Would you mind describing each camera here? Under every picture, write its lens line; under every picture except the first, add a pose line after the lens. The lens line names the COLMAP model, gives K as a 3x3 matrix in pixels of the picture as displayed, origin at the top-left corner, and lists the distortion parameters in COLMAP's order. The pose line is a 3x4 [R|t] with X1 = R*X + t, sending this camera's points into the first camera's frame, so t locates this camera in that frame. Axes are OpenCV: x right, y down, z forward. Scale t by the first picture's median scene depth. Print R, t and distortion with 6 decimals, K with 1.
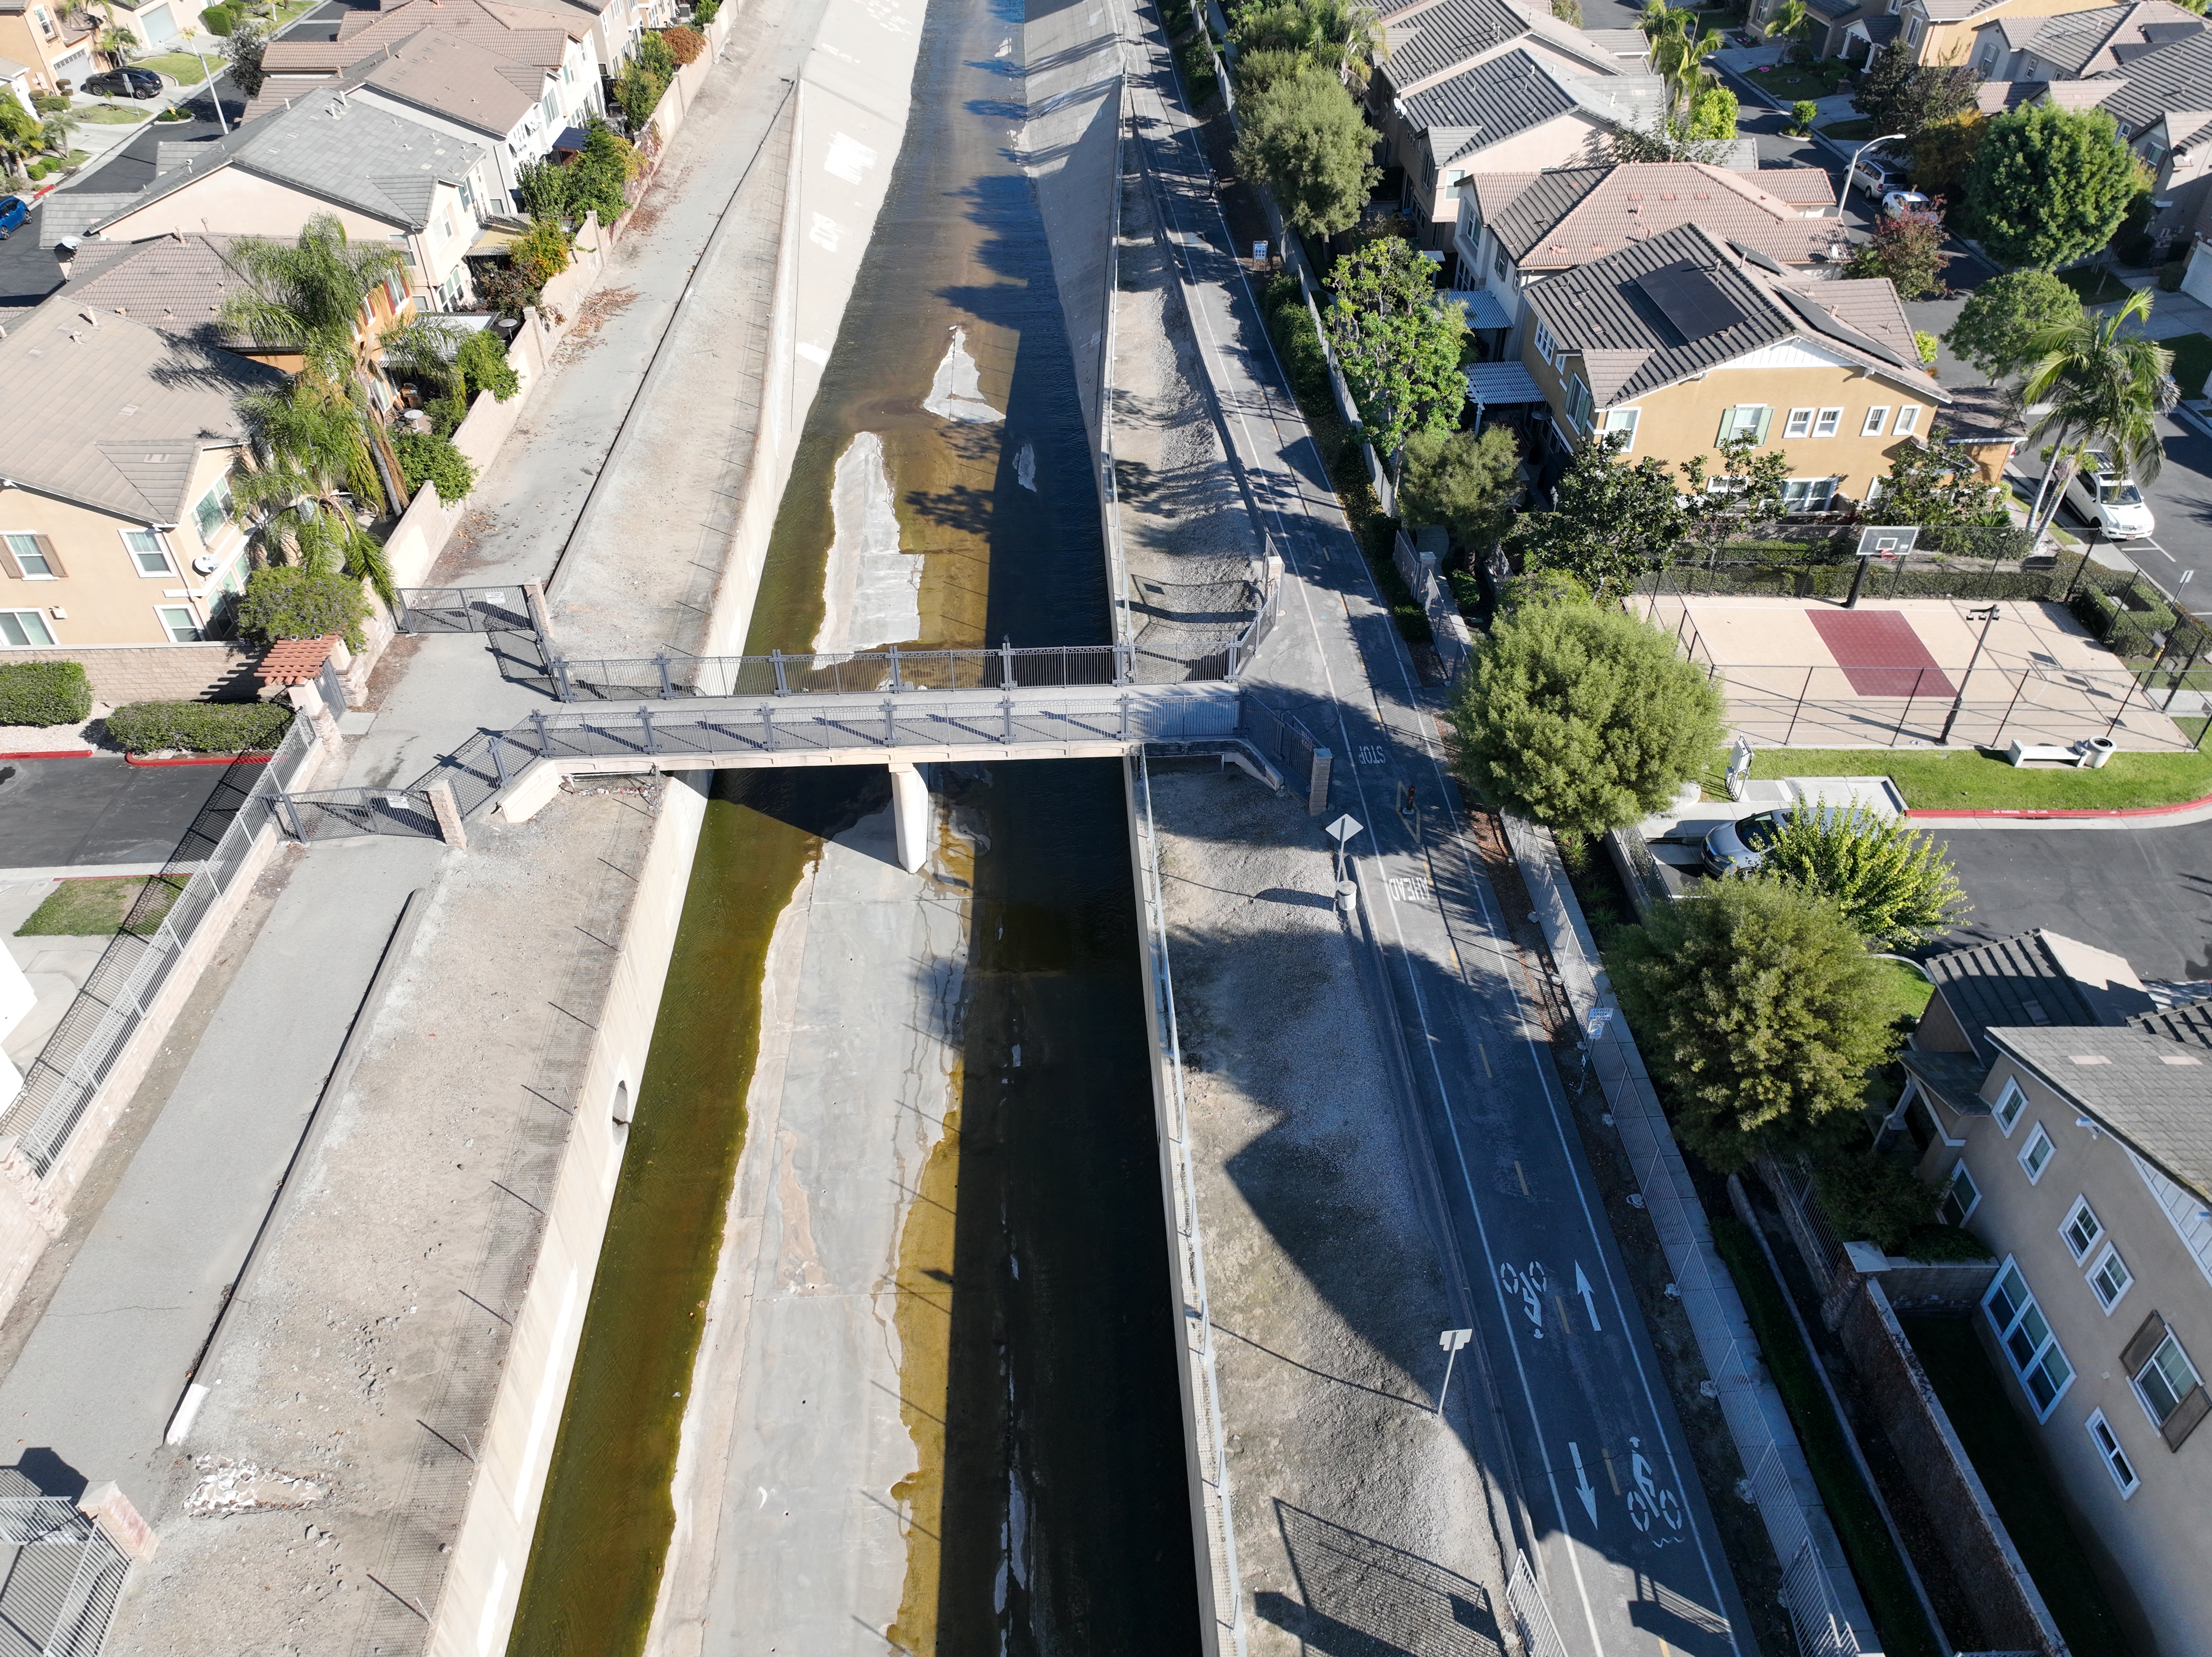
lens RADIAL K [[1553.0, 0, 1106.0], [0, 1553.0, 828.5], [0, 0, 1]] dist [0.008906, 0.001390]
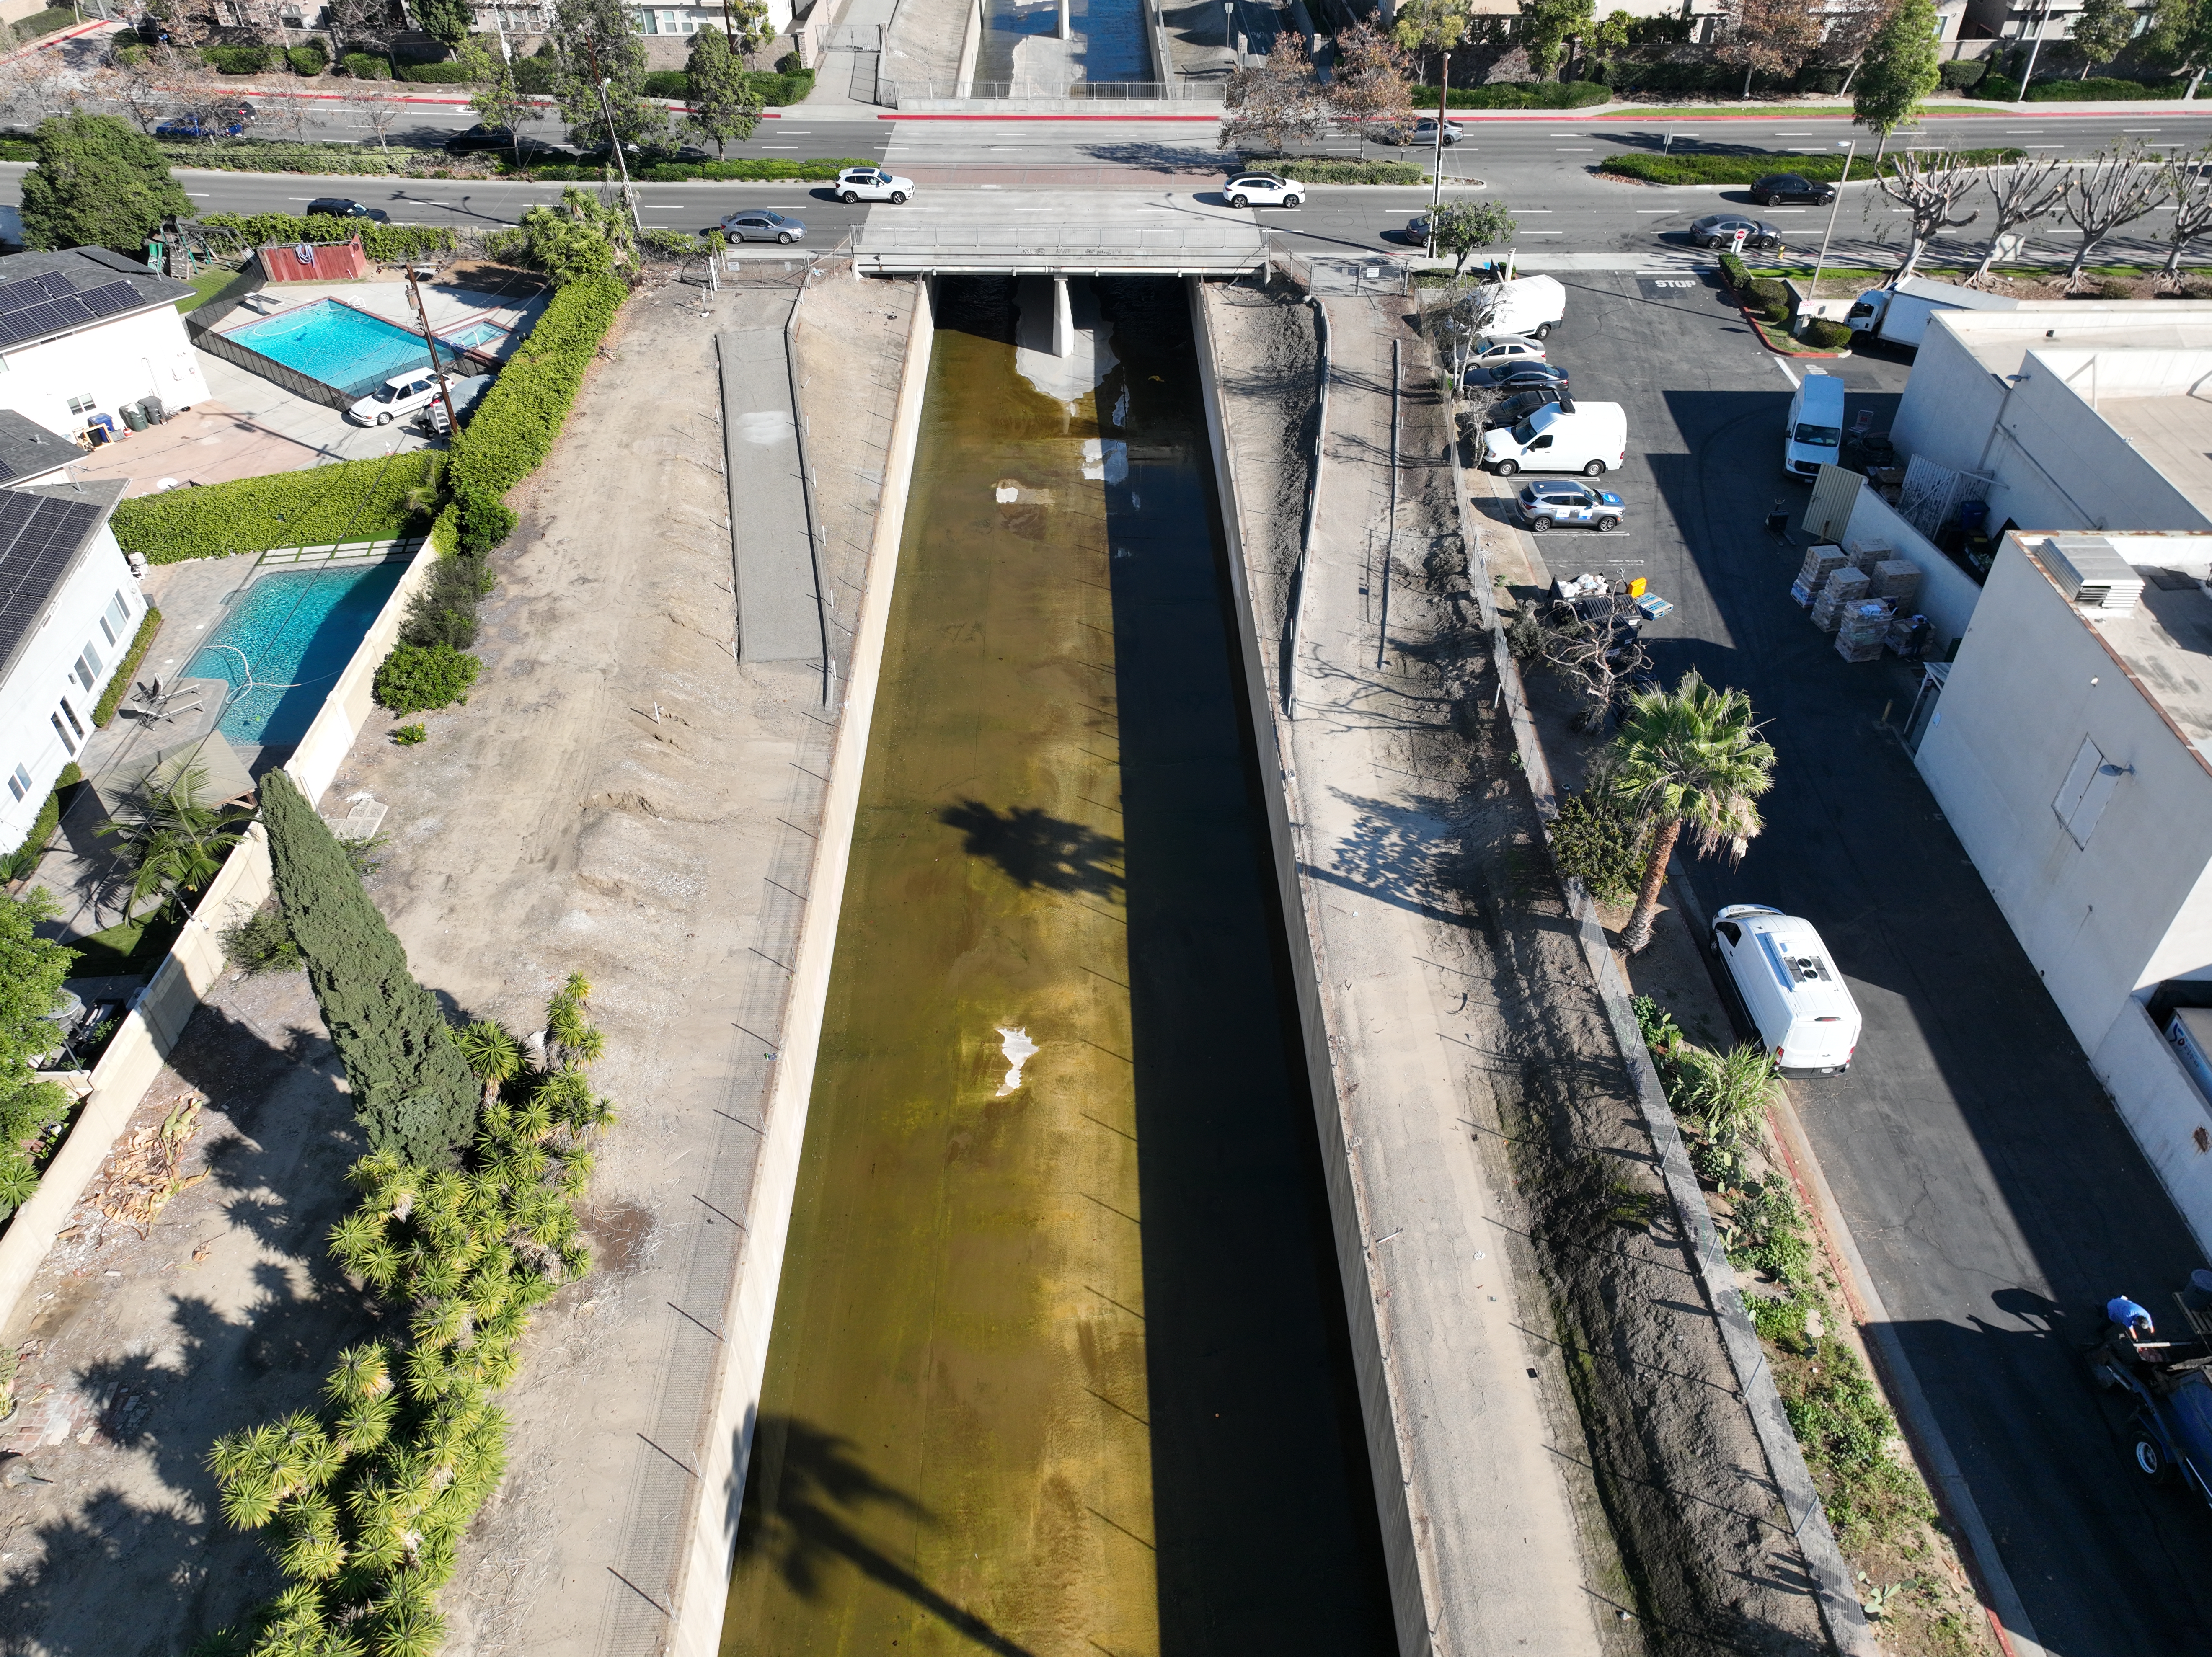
lens RADIAL K [[1564.9, 0, 1102.3], [0, 1564.9, 820.9], [0, 0, 1]] dist [0.010748, 0.005627]
pose [[0.999576, 0.016262, -0.024168, 0.024136], [-0.016307, 0.999866, -0.001691, 1.349766], [0.024138, 0.002084, 0.999706, -1.639538]]
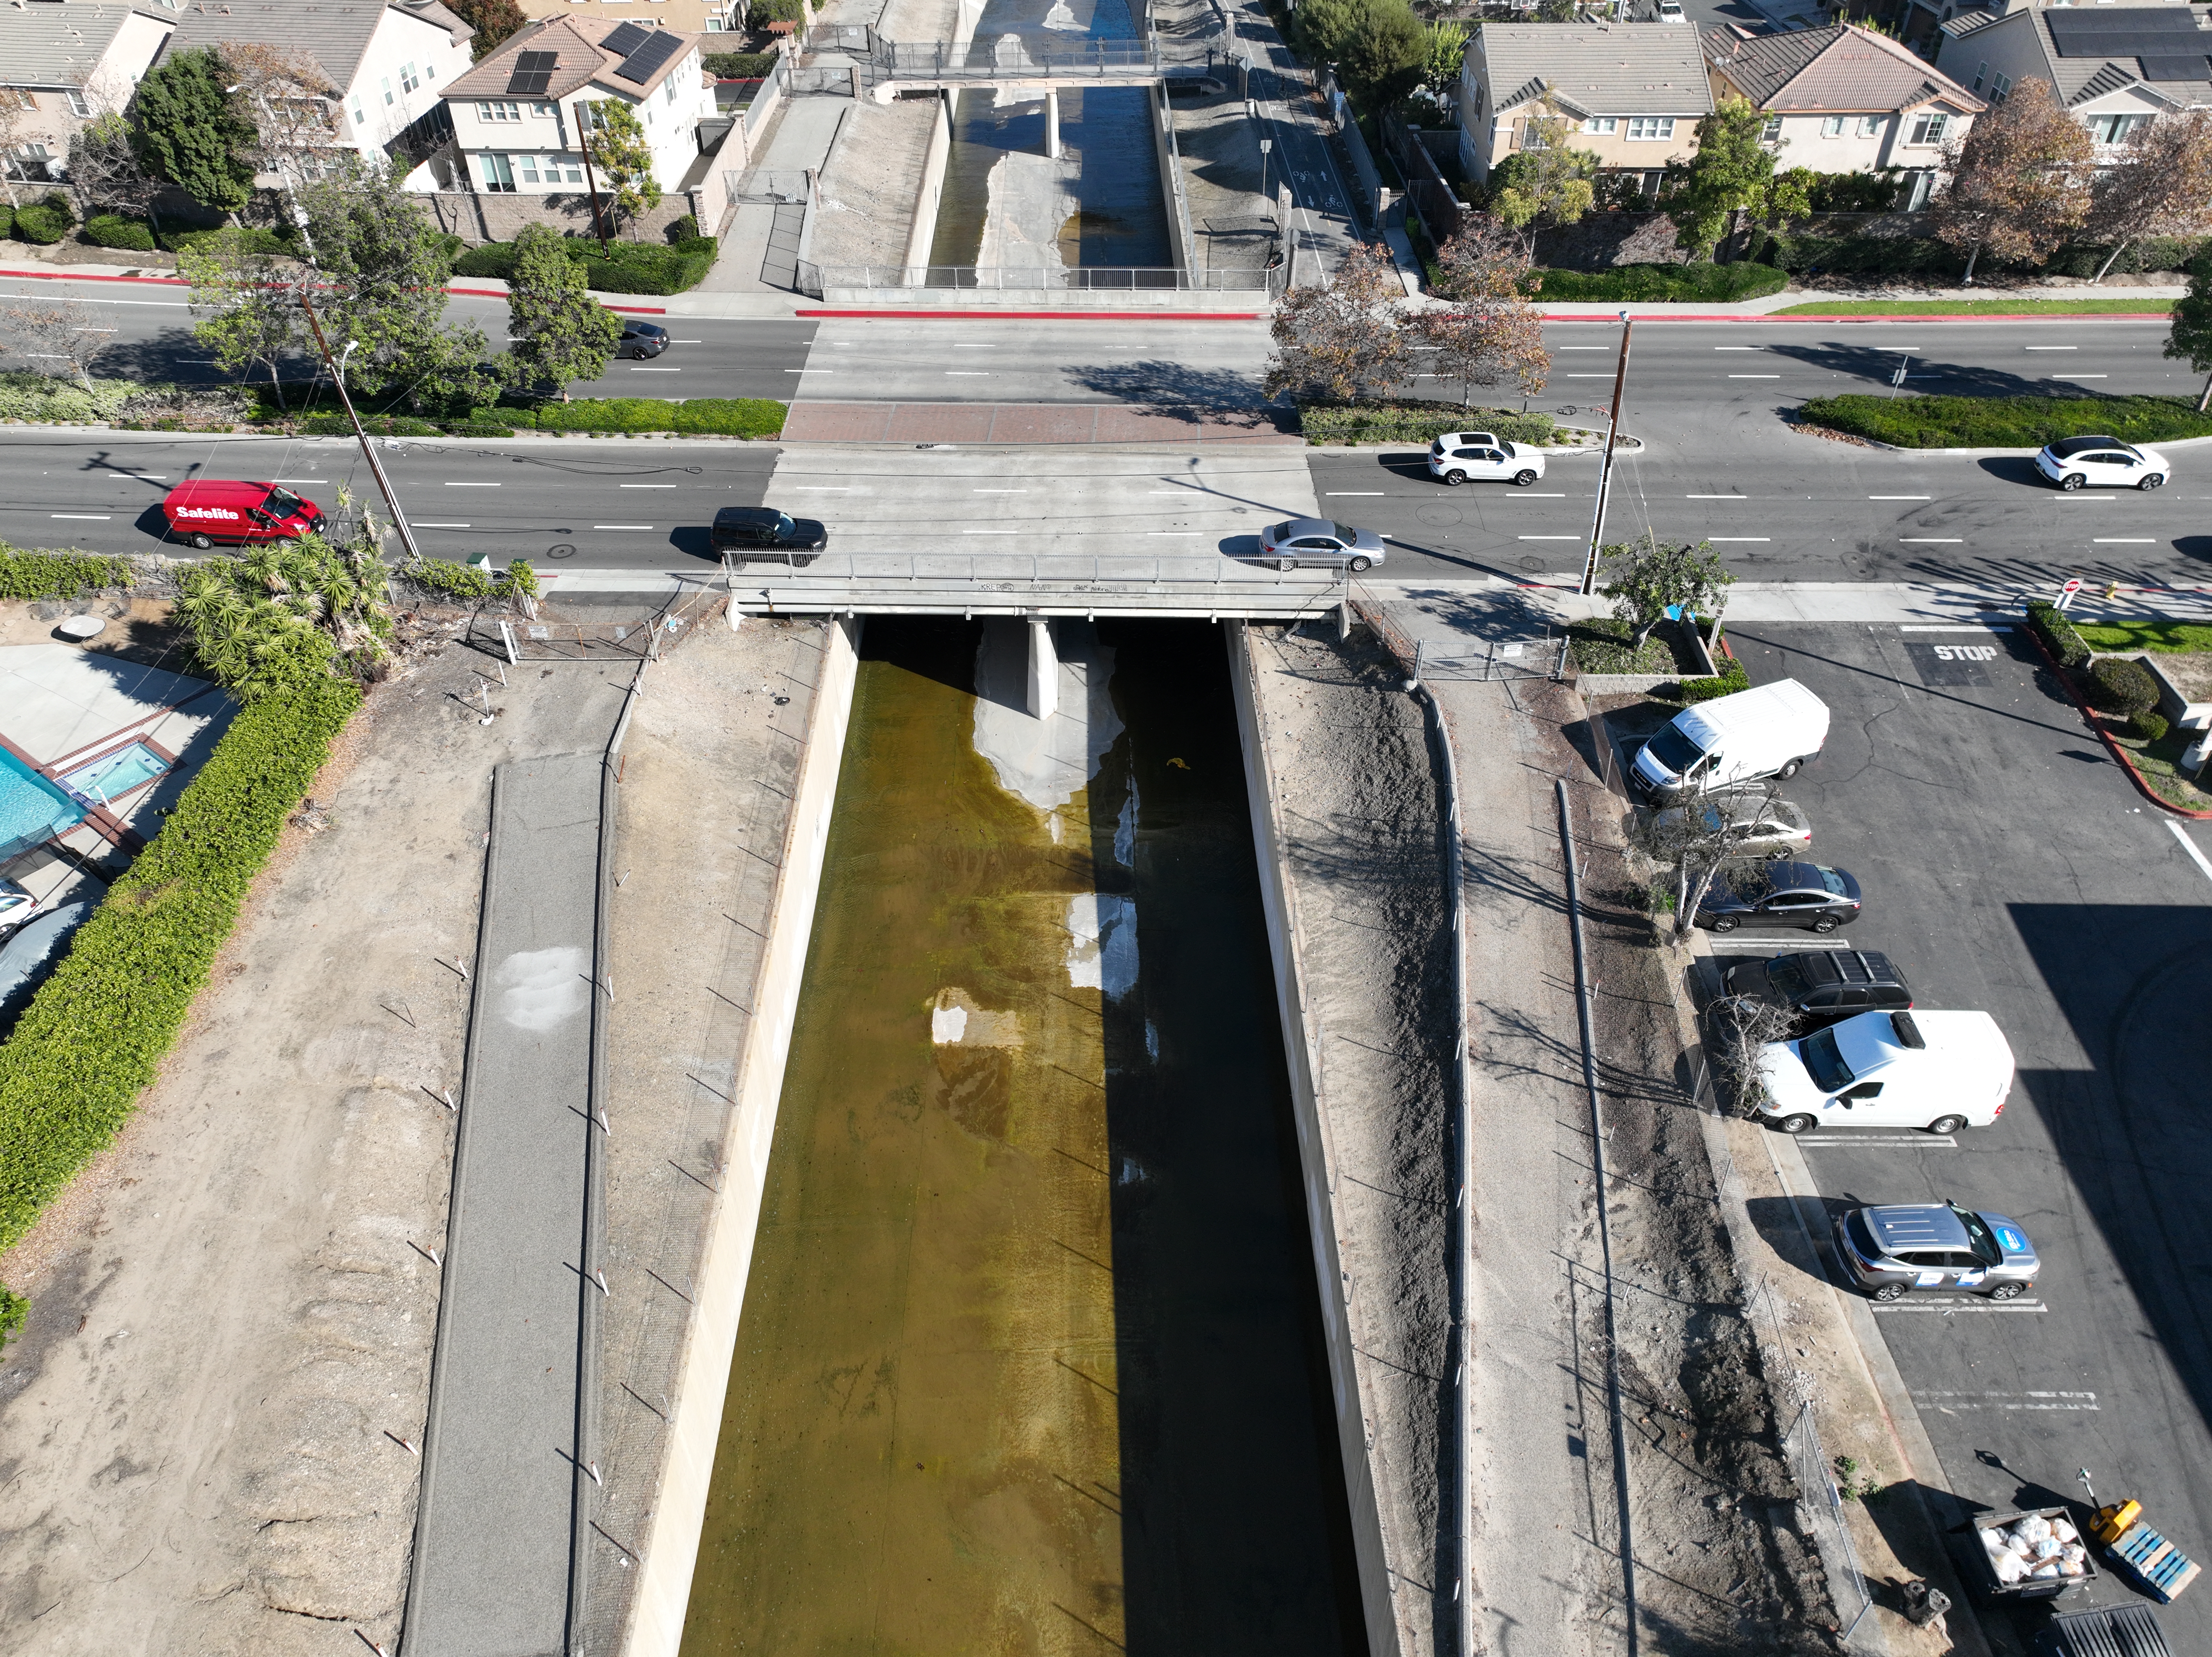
lens RADIAL K [[1564.9, 0, 1102.3], [0, 1564.9, 820.9], [0, 0, 1]] dist [0.010748, 0.005627]
pose [[0.999585, 0.015667, -0.024181, 0.006856], [-0.015696, 0.999876, -0.001027, 0.925675], [0.024162, 0.001406, 0.999707, -1.113669]]
